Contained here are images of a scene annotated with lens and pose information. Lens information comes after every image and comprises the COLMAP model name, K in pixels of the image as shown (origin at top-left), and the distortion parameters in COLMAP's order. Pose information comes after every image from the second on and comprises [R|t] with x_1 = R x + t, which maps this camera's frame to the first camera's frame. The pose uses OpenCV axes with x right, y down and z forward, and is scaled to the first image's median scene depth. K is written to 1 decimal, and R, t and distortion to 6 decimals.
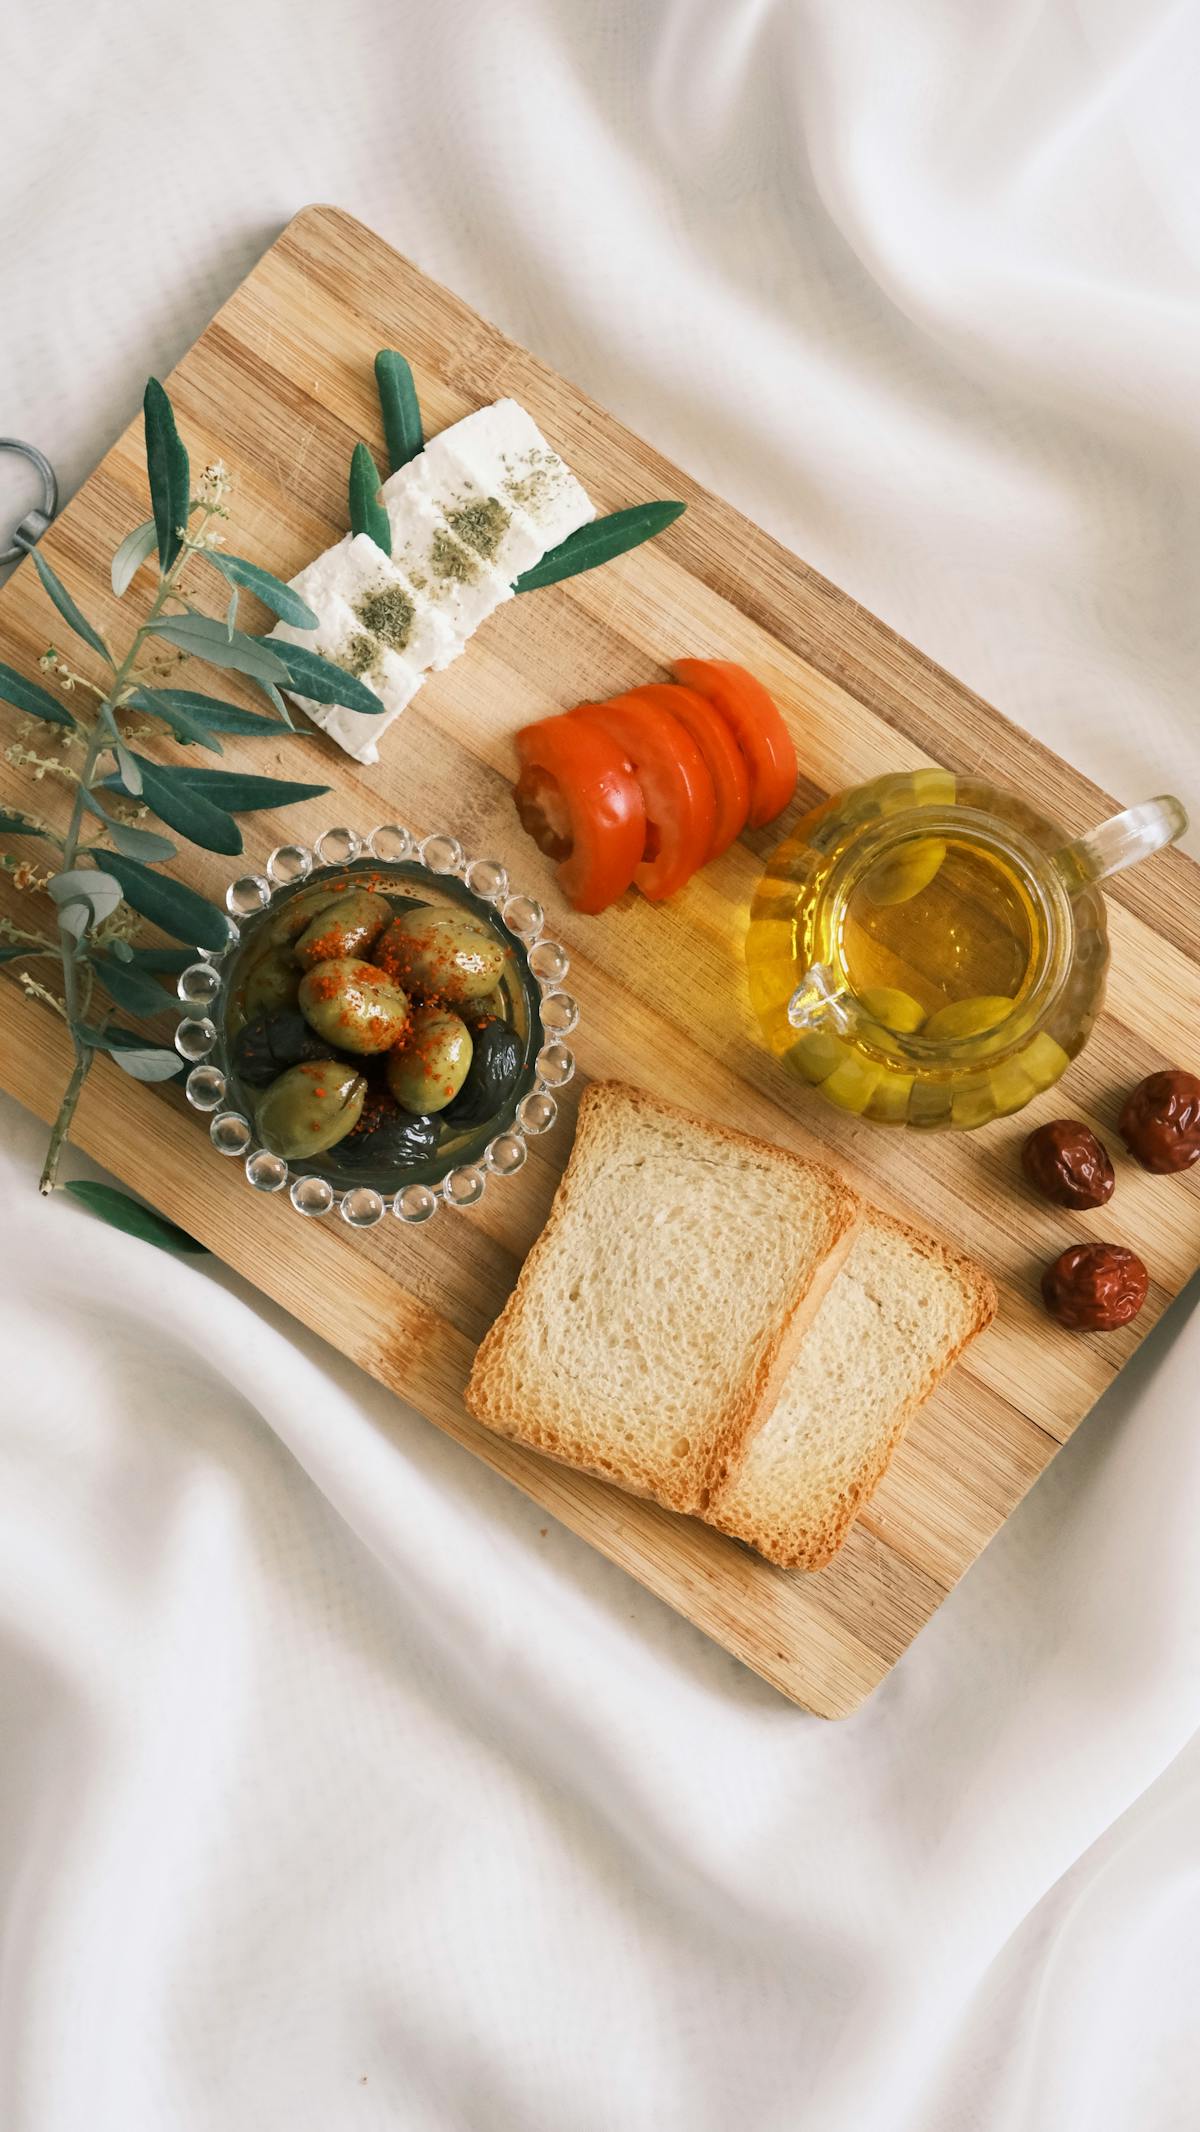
lens RADIAL K [[5432.3, 0, 600.0], [0, 5432.3, 1066.0], [0, 0, 1]] dist [-0.076306, 0.246976]
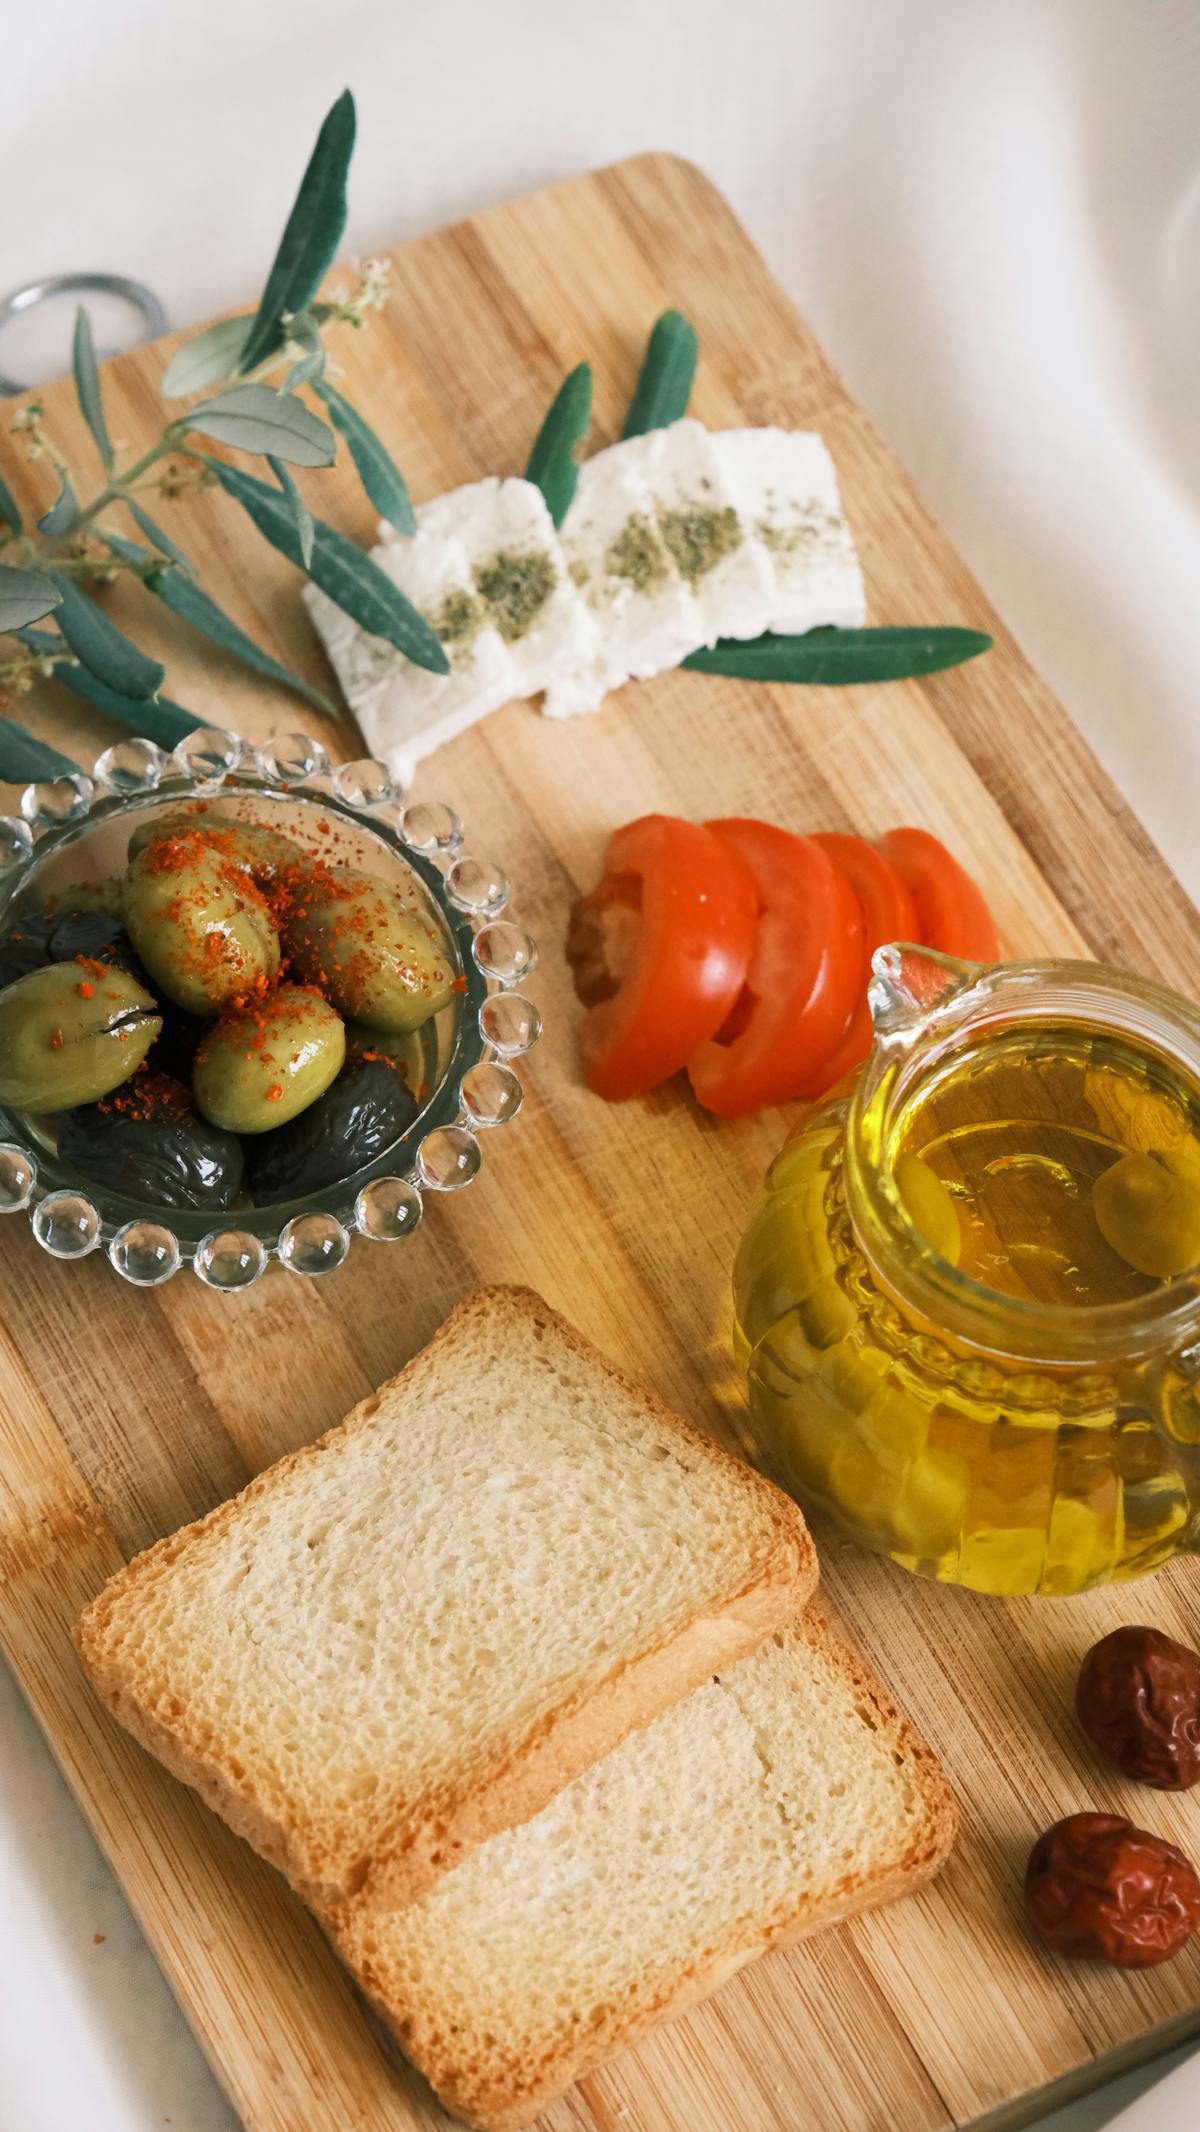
lens RADIAL K [[5432.3, 0, 600.0], [0, 5432.3, 1066.0], [0, 0, 1]] dist [-0.076306, 0.246976]
pose [[0.907759, 0.379925, -0.177848, 0.111371], [-0.419464, 0.817239, -0.395184, 0.224327], [-0.004796, 0.433333, 0.901221, 0.428452]]
